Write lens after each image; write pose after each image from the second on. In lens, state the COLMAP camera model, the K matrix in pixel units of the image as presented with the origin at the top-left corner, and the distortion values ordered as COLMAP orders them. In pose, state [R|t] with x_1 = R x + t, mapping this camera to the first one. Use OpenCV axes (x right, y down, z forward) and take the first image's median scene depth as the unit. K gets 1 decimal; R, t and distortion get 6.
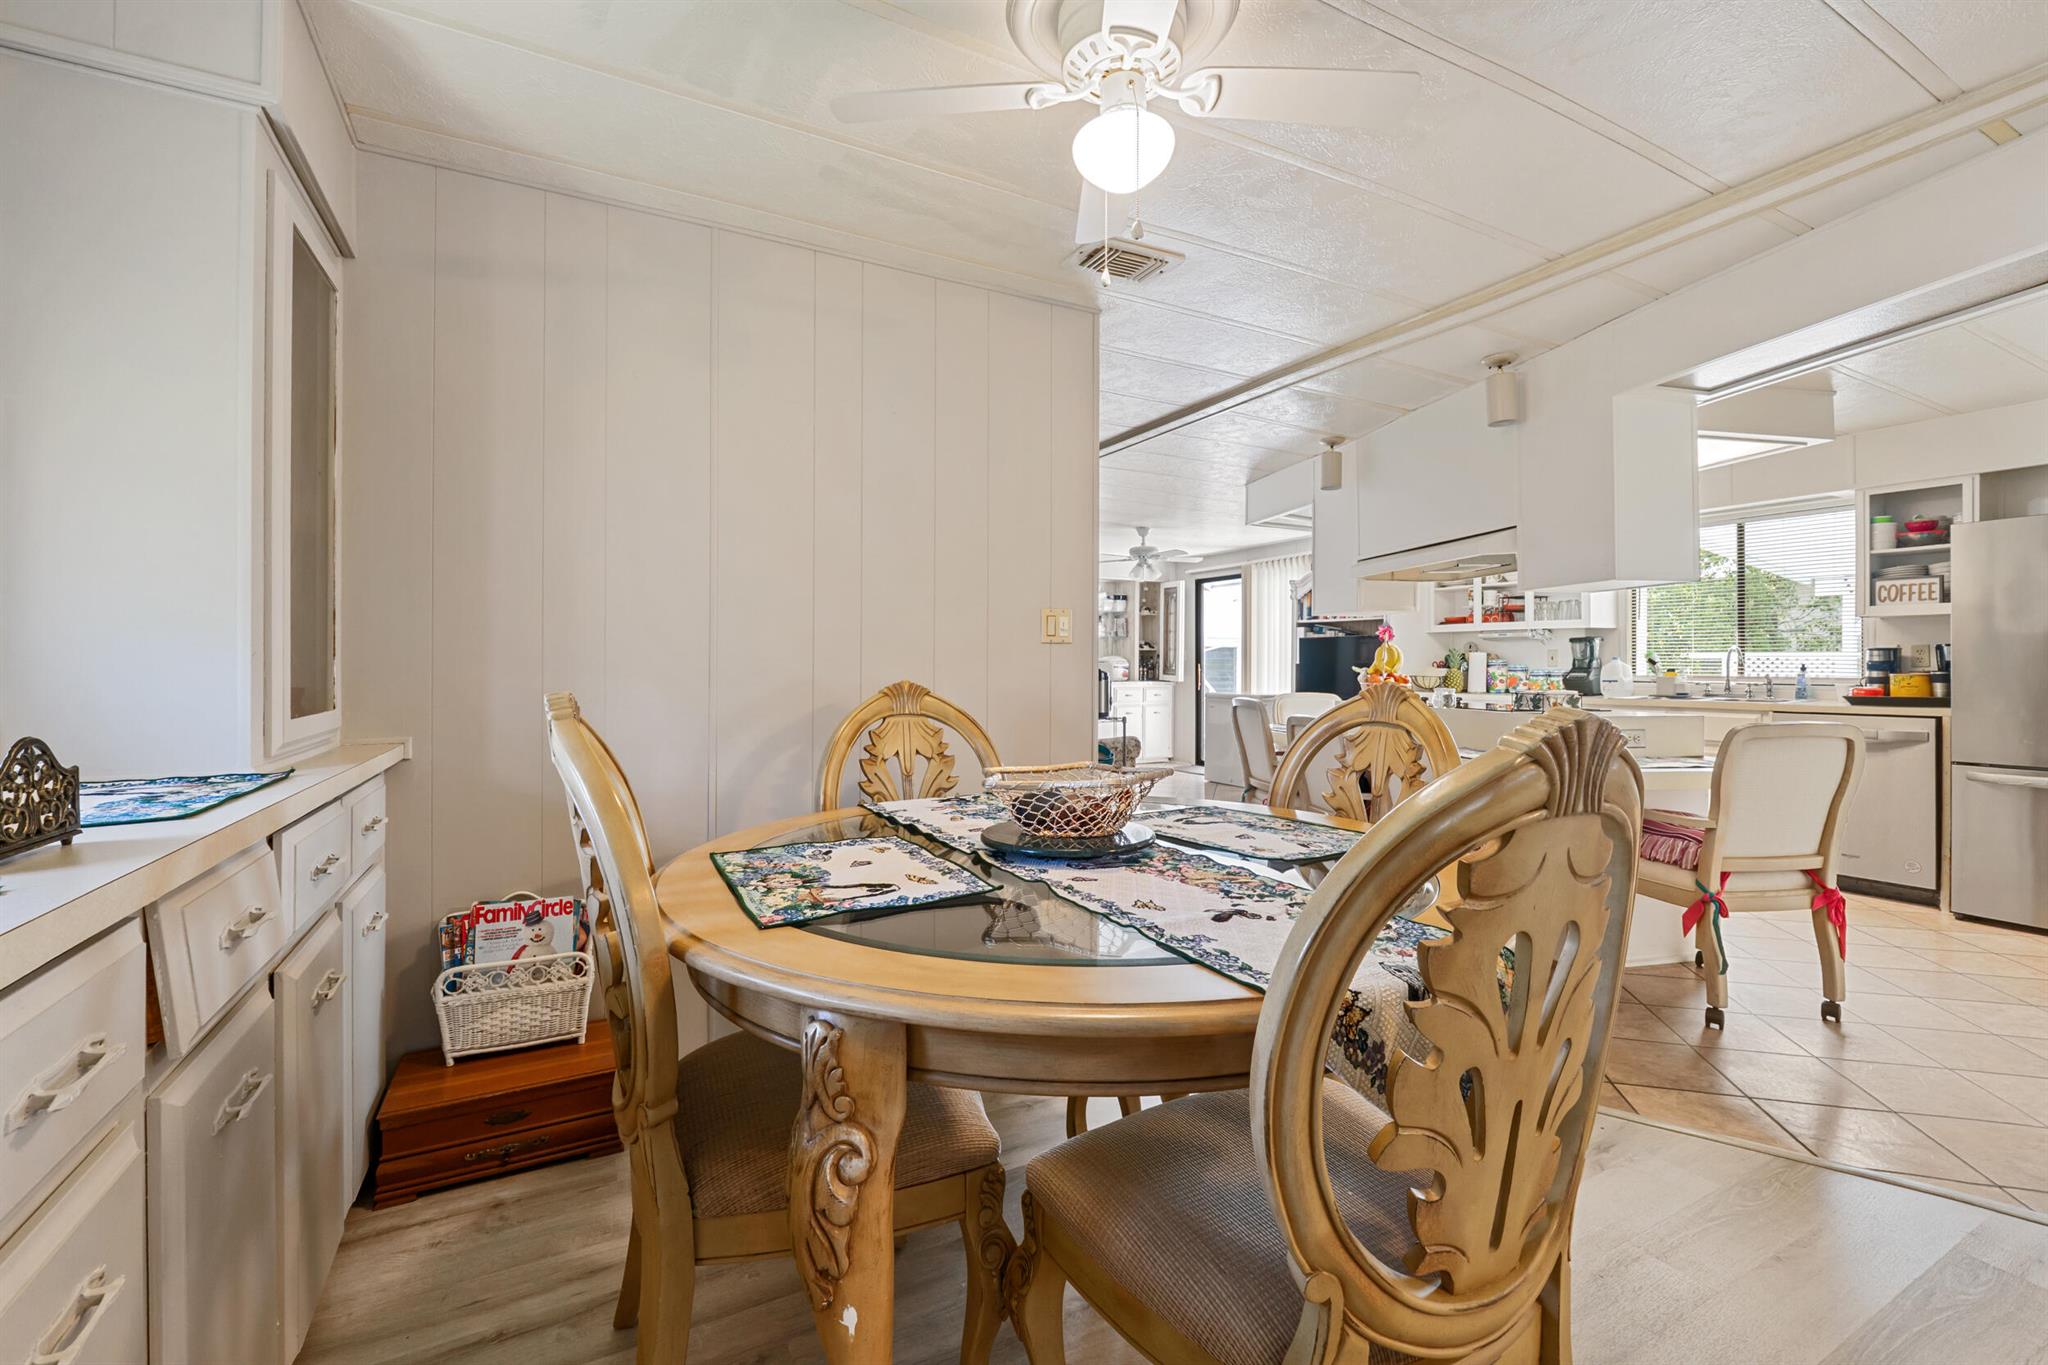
lens RADIAL K [[863.0, 0, 1018.4], [0, 863.0, 664.2], [0, 0, 1]] dist [-0.008806, -0.000340]
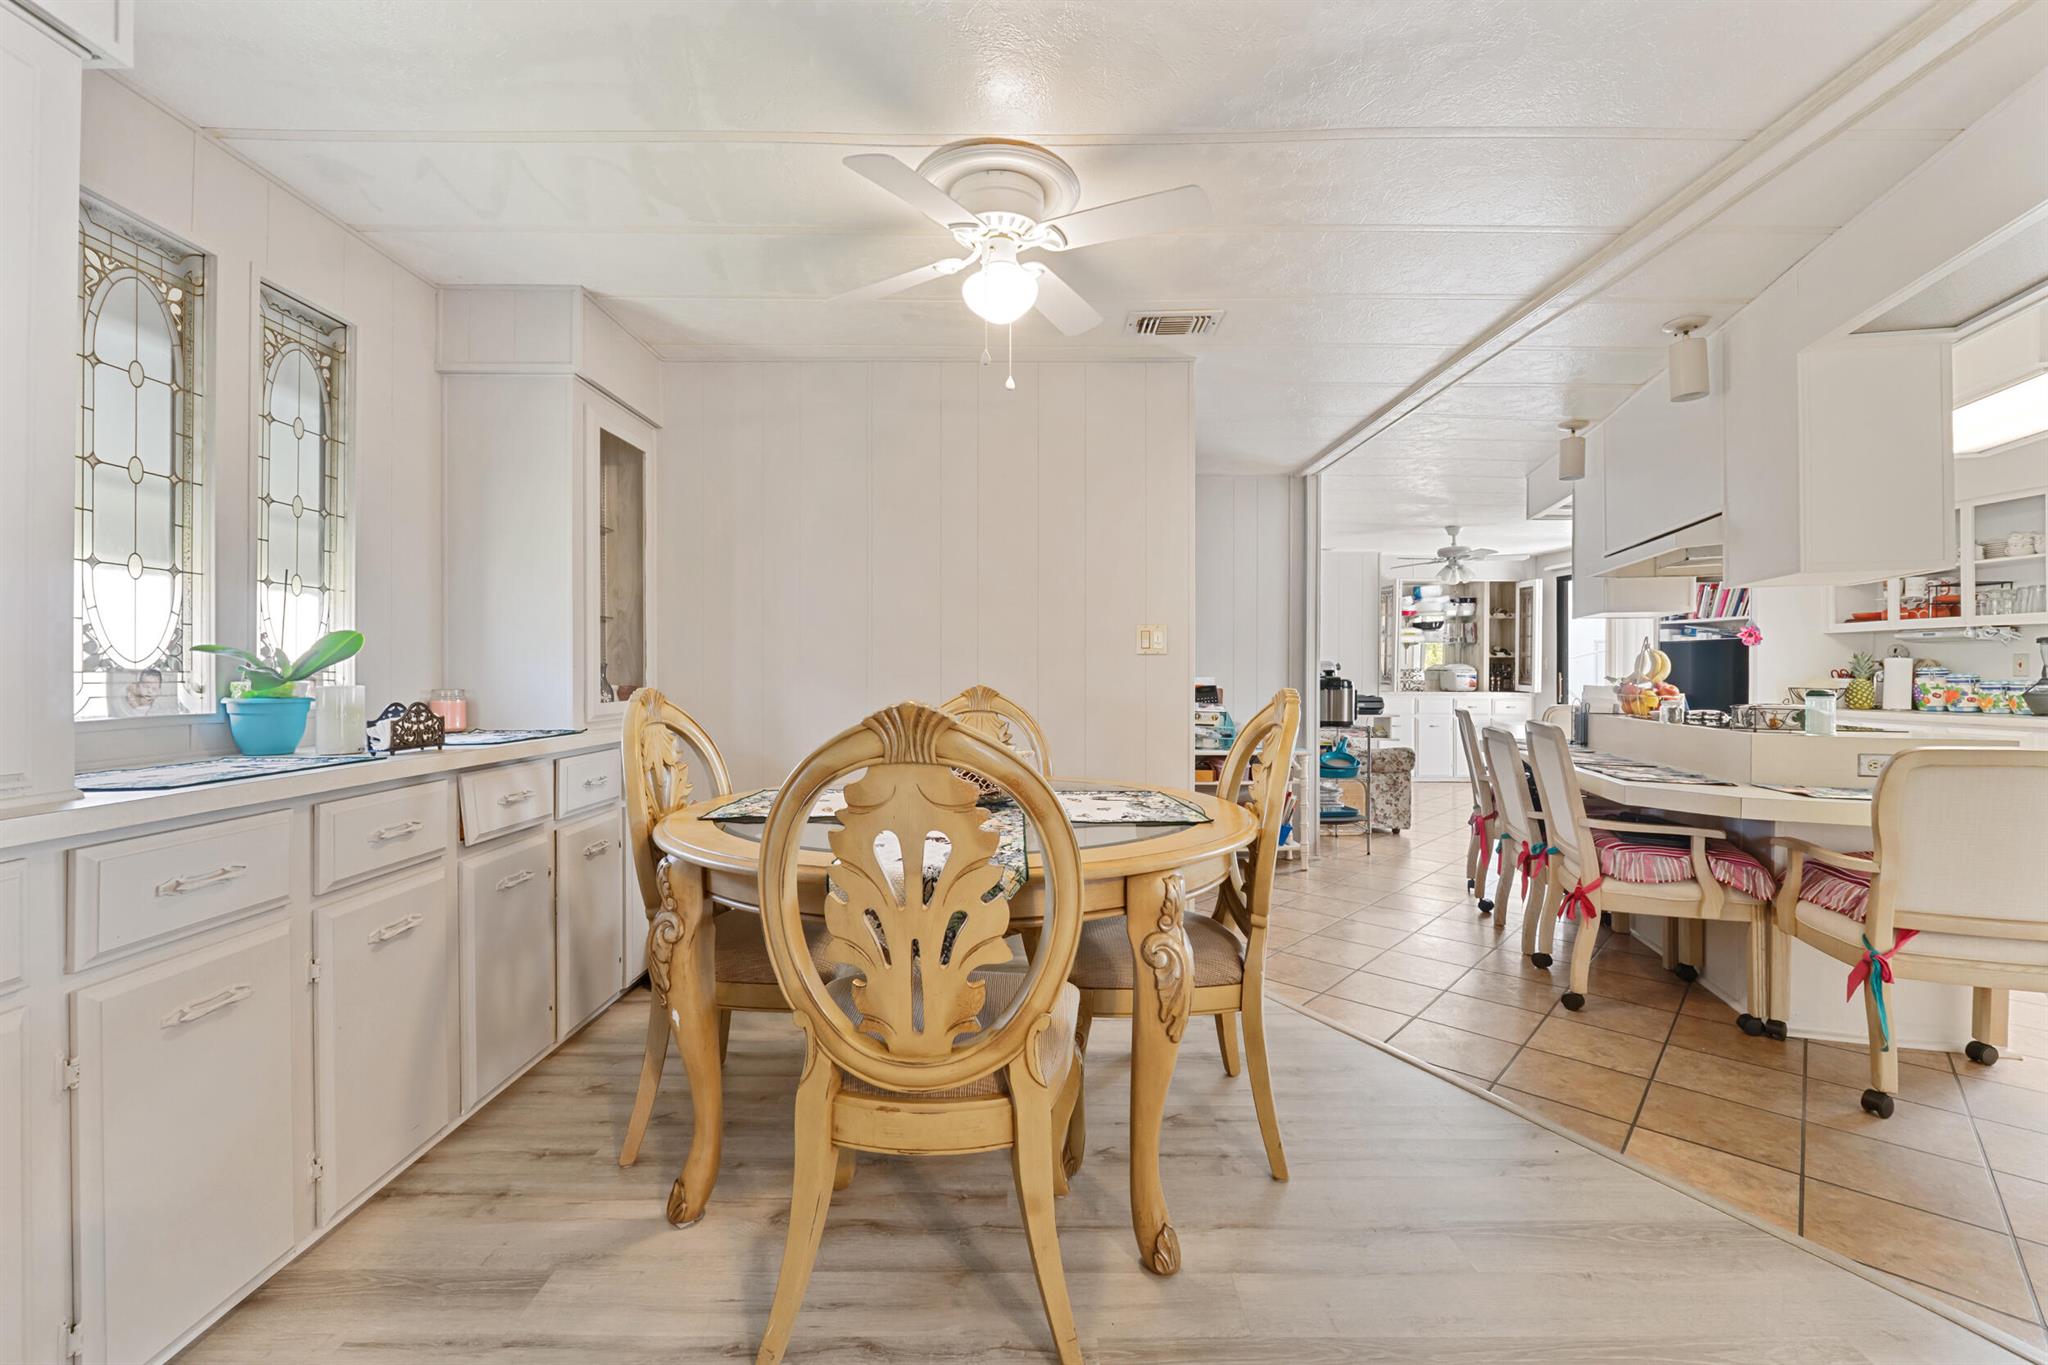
lens RADIAL K [[853.4, 0, 1017.7], [0, 853.4, 678.5], [0, 0, 1]] dist [-0.009919, -0.000101]
pose [[0.882069, 0.004146, -0.471102, 0.195562], [-0.000887, 0.999974, 0.007140, -0.000024], [0.471119, -0.005880, 0.882050, -0.043109]]
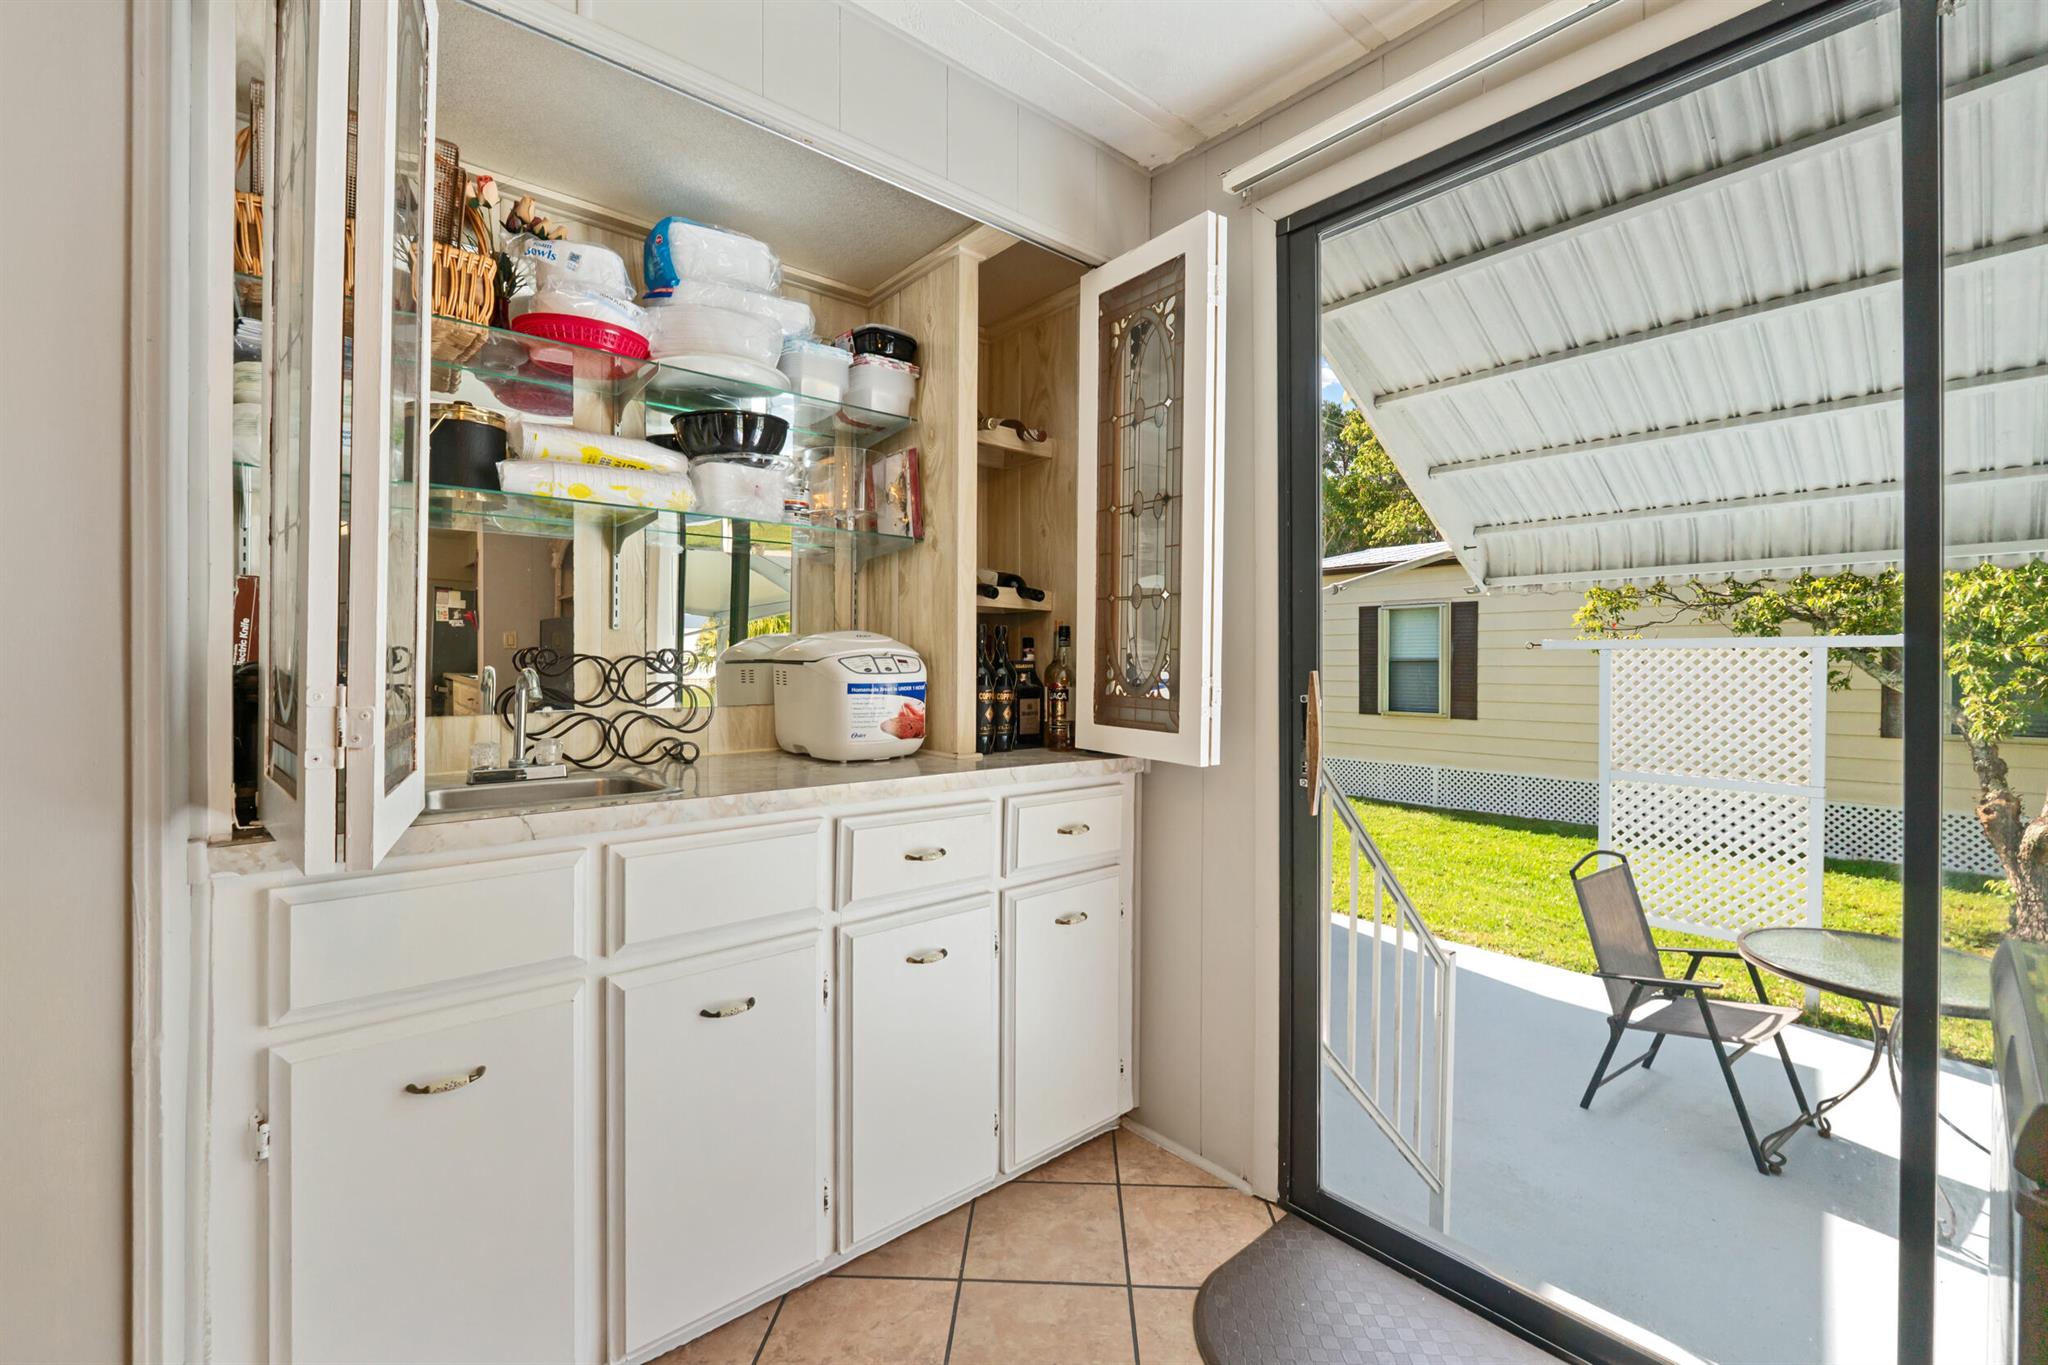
lens RADIAL K [[863.0, 0, 1018.4], [0, 863.0, 664.2], [0, 0, 1]] dist [-0.008806, -0.000340]
pose [[0.976819, 0.000744, 0.214066, 0.167312], [-0.000242, 0.999997, -0.002369, -0.002567], [-0.214067, 0.002262, 0.976816, 1.264370]]
